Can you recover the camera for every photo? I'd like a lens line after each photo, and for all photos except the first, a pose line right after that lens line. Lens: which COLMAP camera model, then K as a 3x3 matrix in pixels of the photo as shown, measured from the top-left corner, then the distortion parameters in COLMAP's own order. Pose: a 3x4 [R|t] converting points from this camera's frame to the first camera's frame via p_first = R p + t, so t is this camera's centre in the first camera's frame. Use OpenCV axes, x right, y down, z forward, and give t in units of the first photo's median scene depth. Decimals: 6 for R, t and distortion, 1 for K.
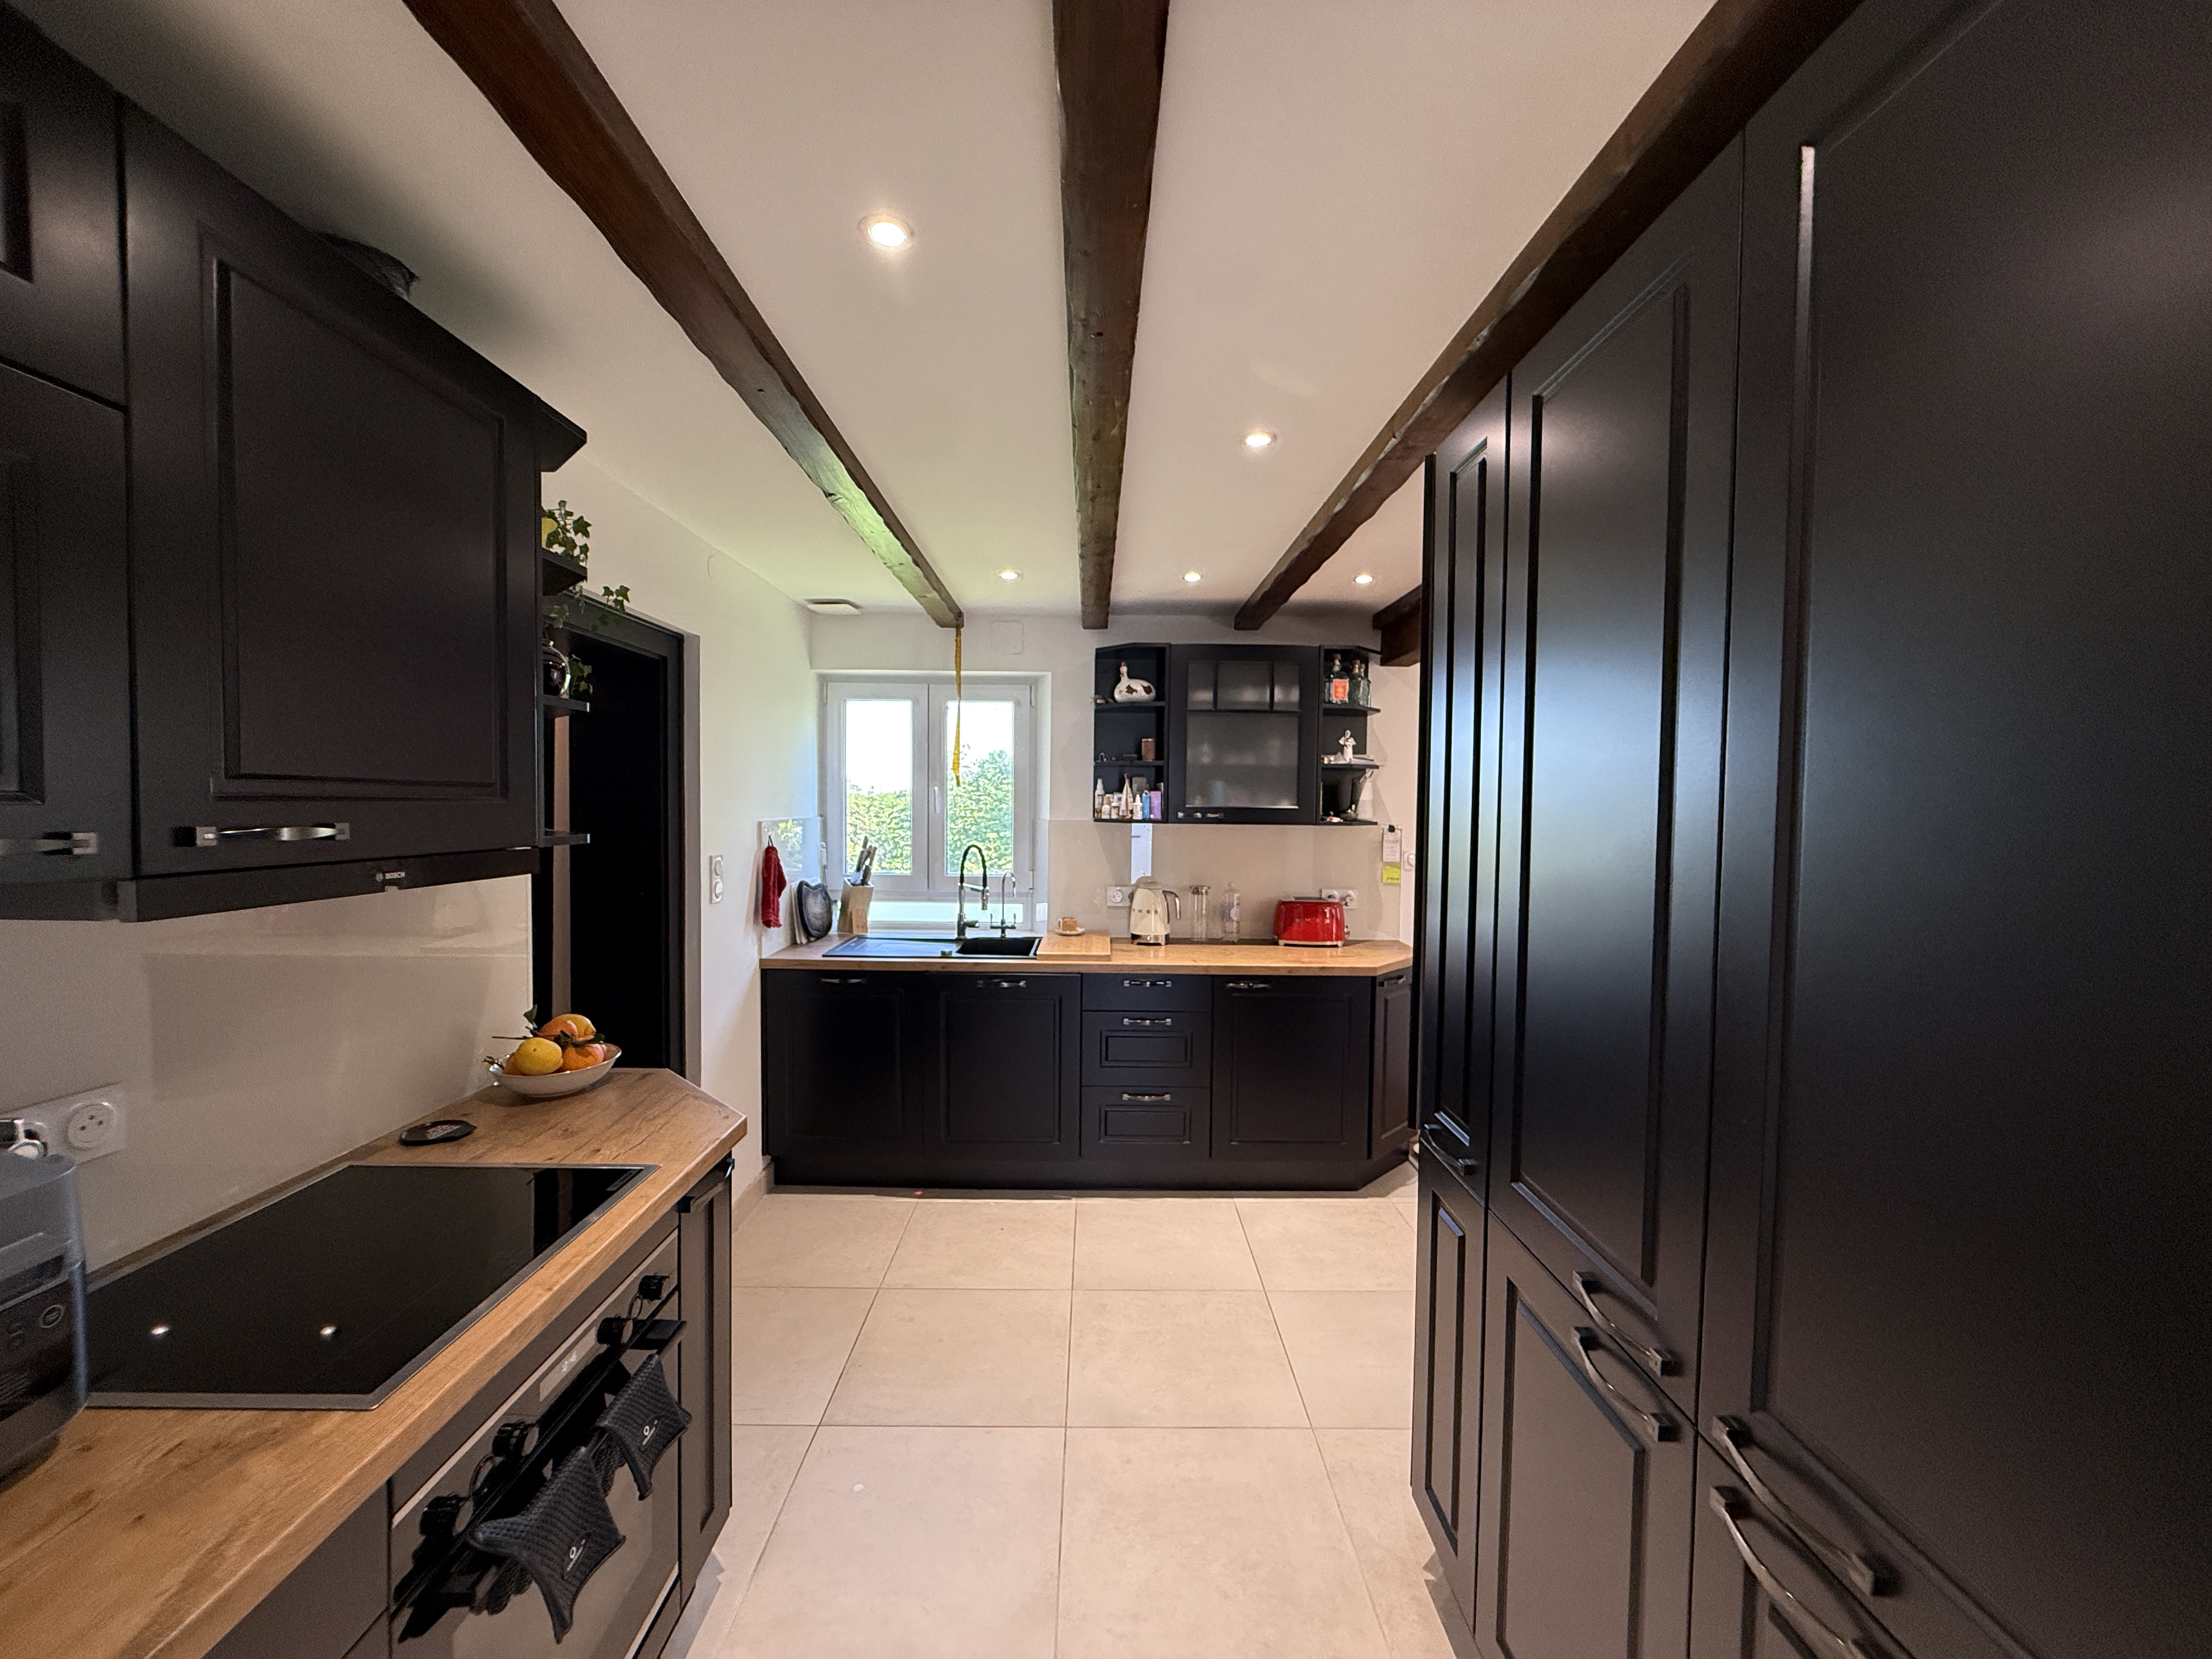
lens RADIAL K [[881.7, 0, 1102.7], [0, 881.7, 833.9], [0, 0, 1]] dist [0.000306, -0.000147]
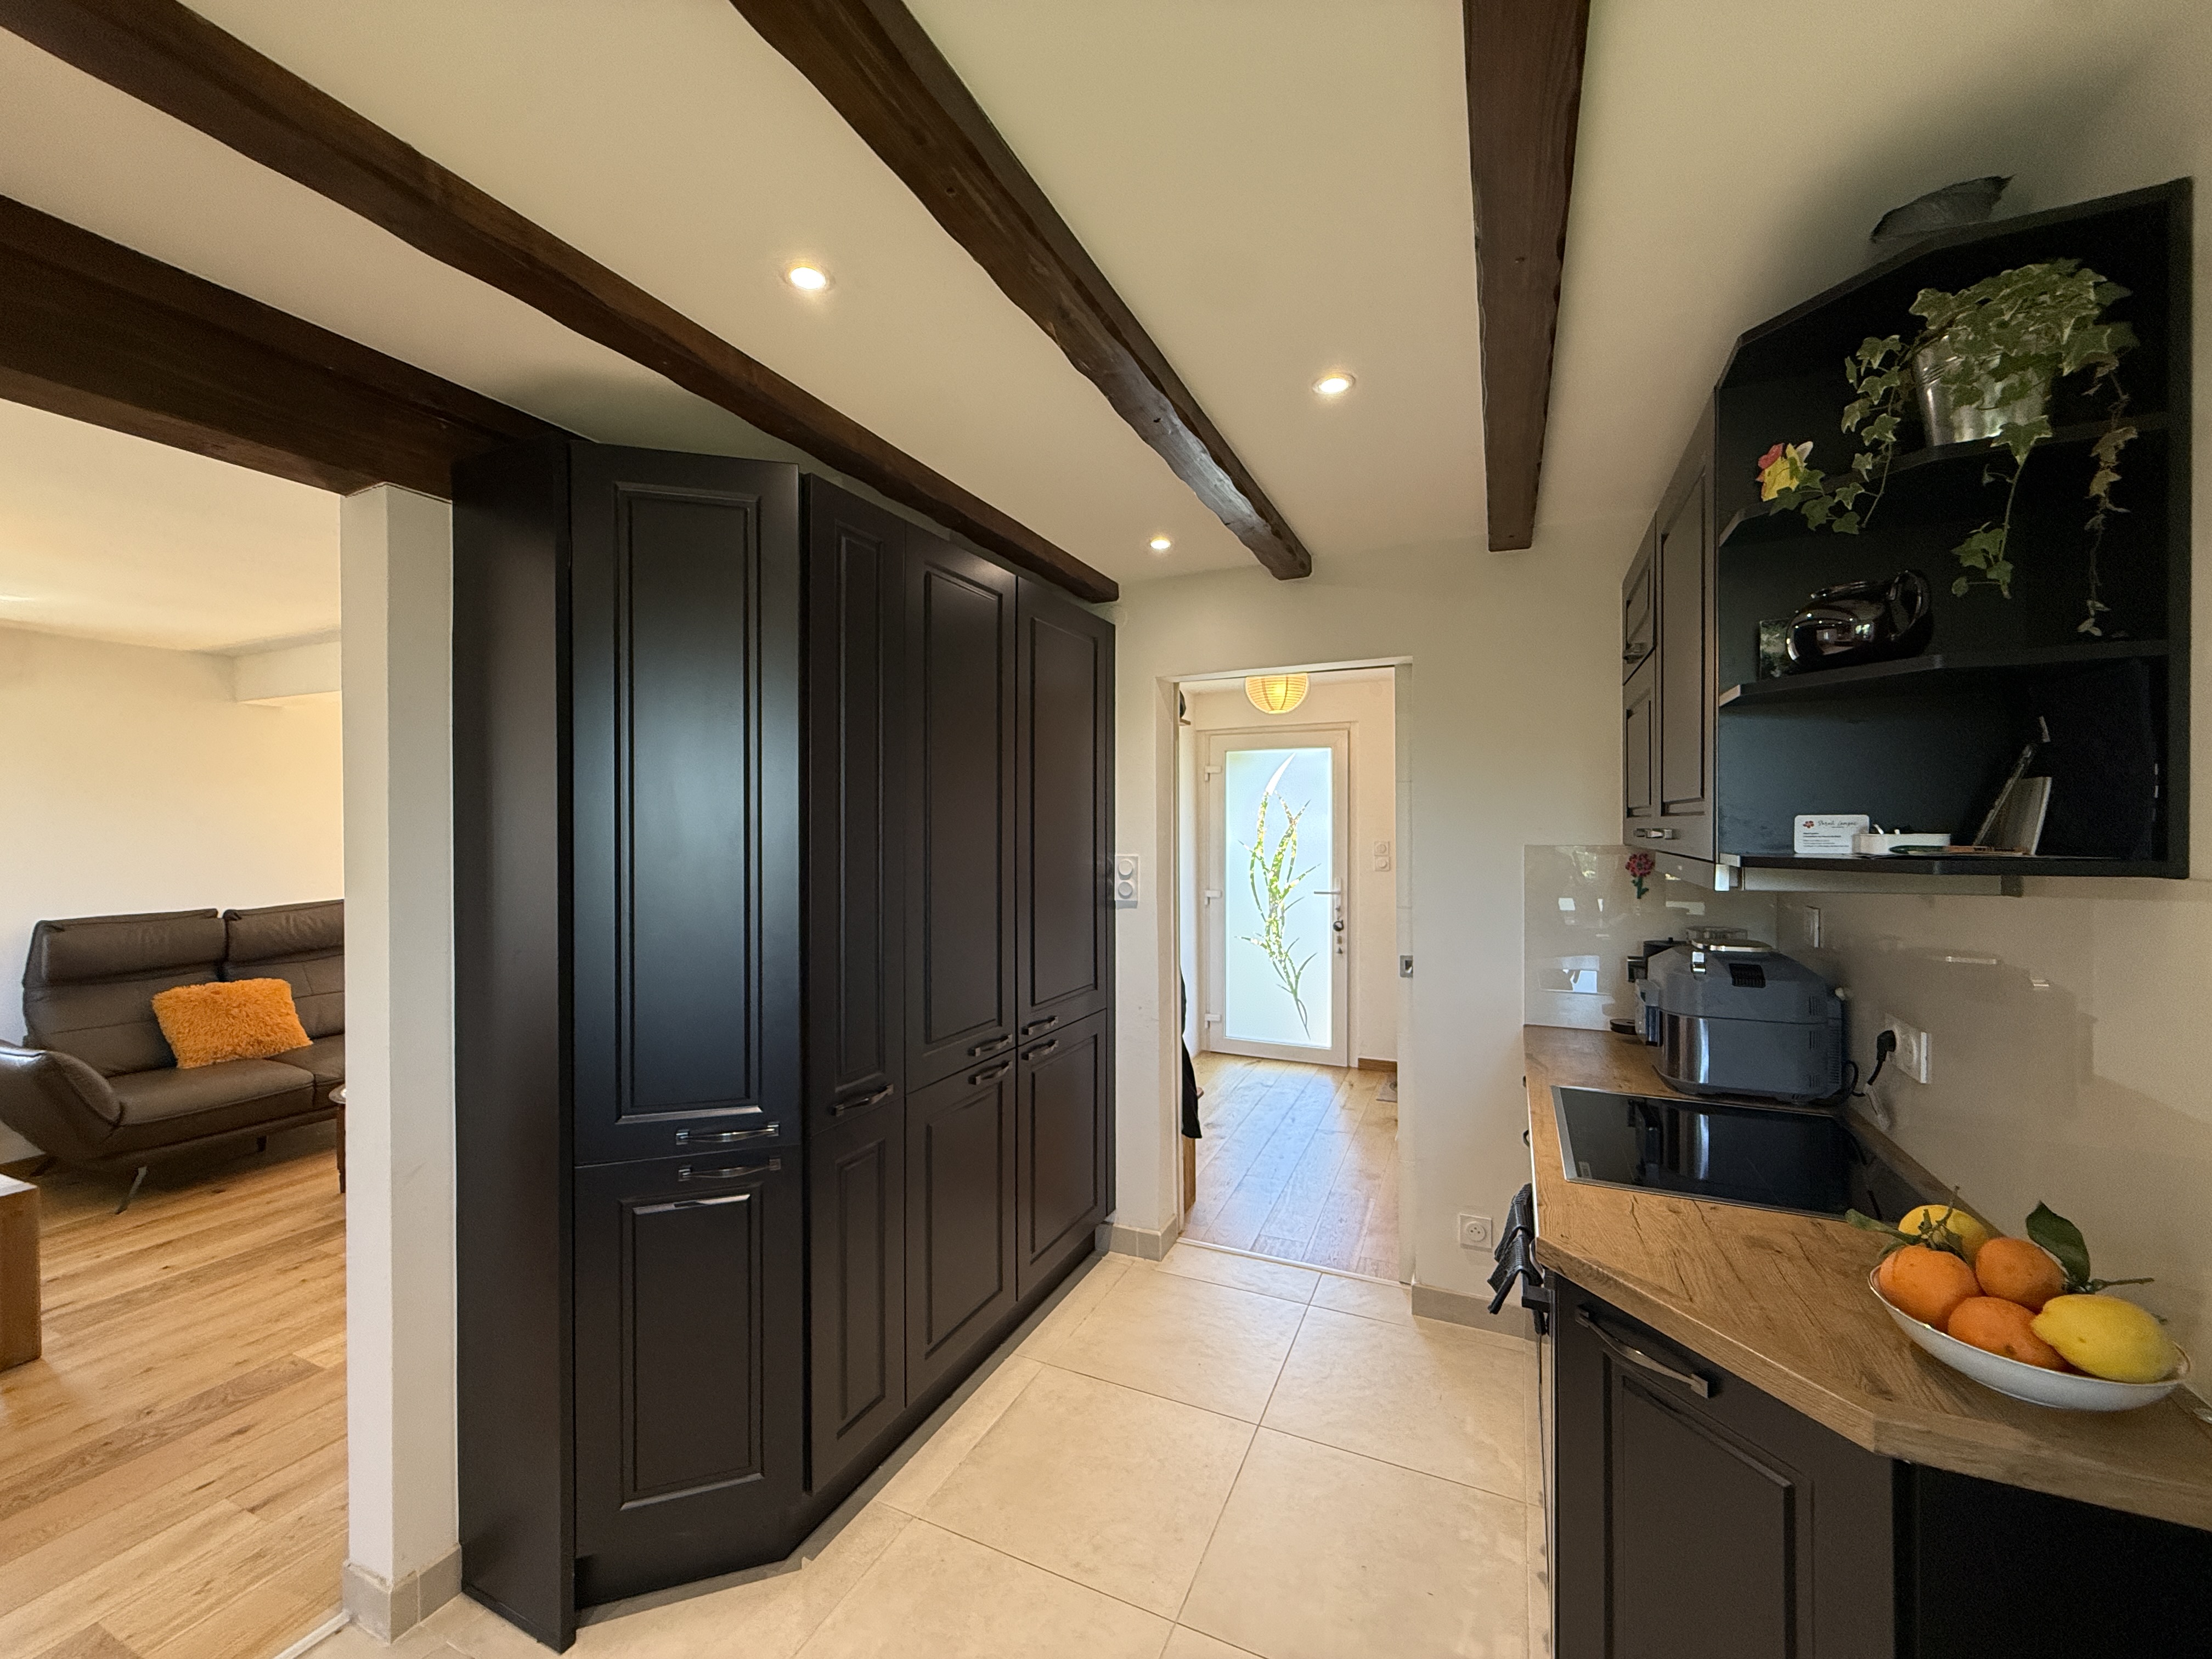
lens RADIAL K [[881.7, 0, 1102.7], [0, 881.7, 833.9], [0, 0, 1]] dist [0.000306, -0.000147]
pose [[-0.902947, -0.012888, 0.429559, -0.425087], [0.005617, 0.999111, 0.041783, -0.053458], [-0.429716, 0.040140, -0.902071, 1.980796]]
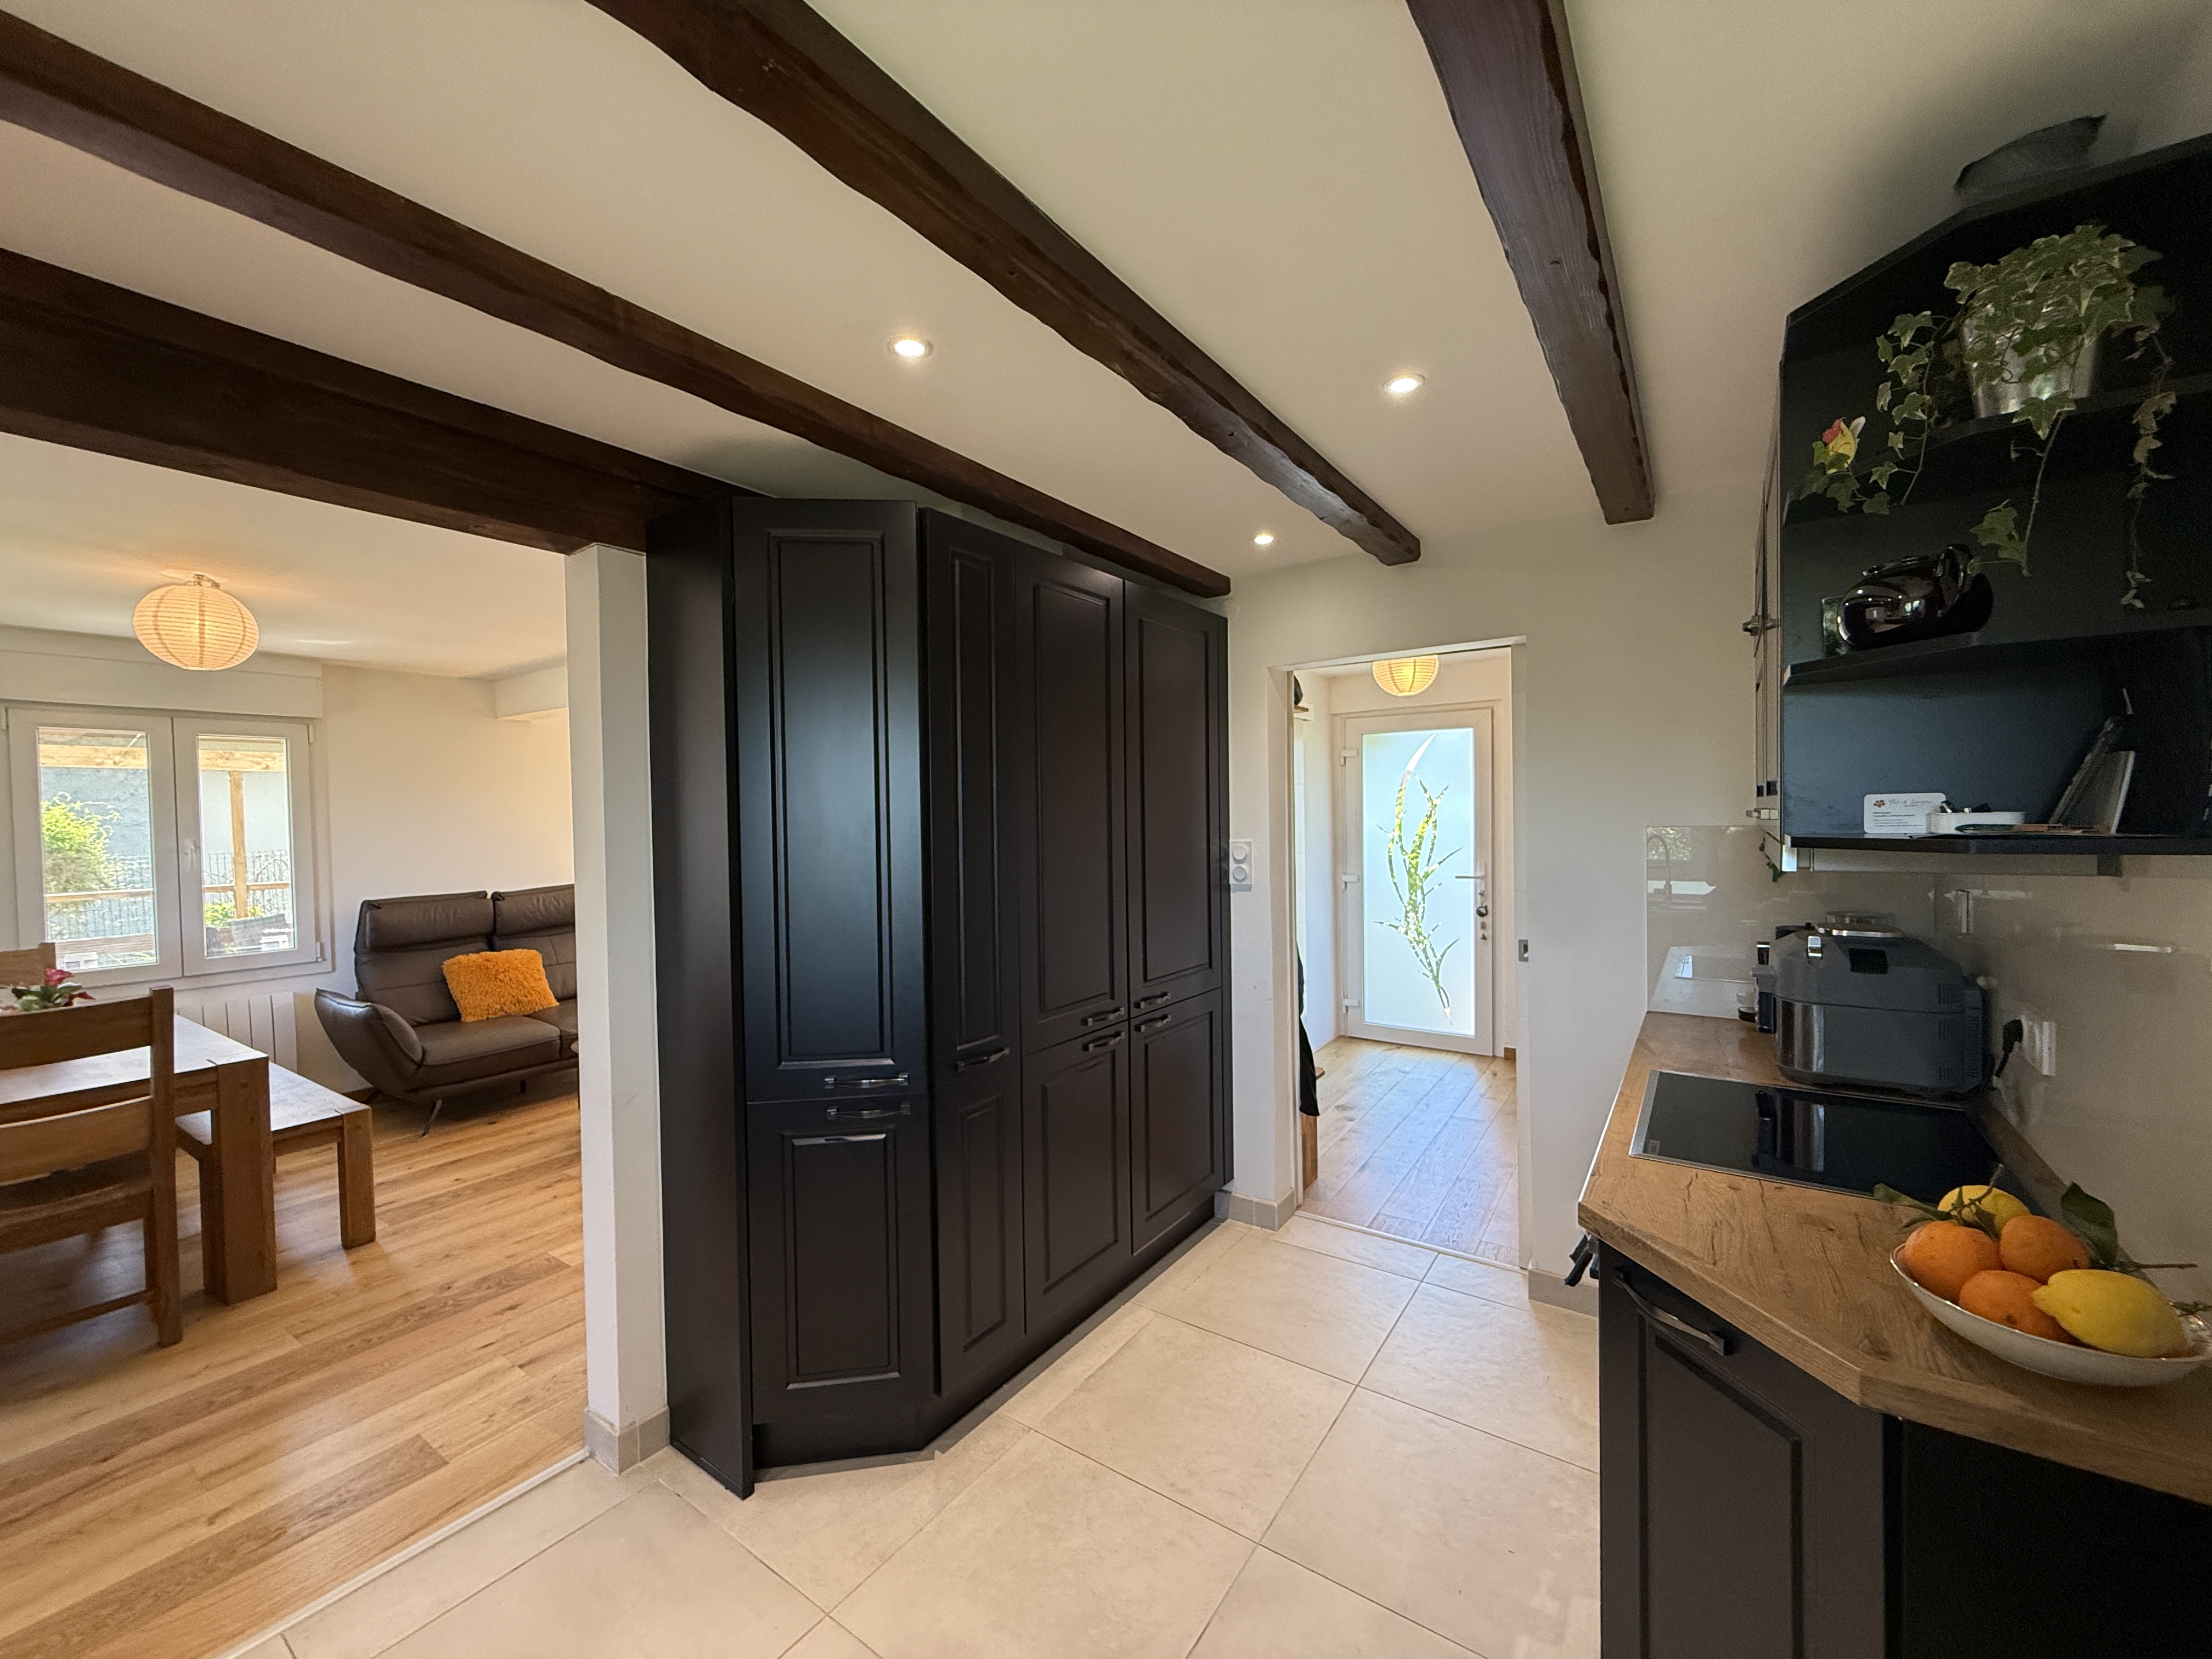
lens RADIAL K [[881.7, 0, 1102.7], [0, 881.7, 833.9], [0, 0, 1]] dist [0.000306, -0.000147]
pose [[-0.813349, -0.011876, 0.581655, -0.559119], [0.024896, 0.998165, 0.055193, -0.058863], [-0.581243, 0.059372, -0.811561, 2.026777]]
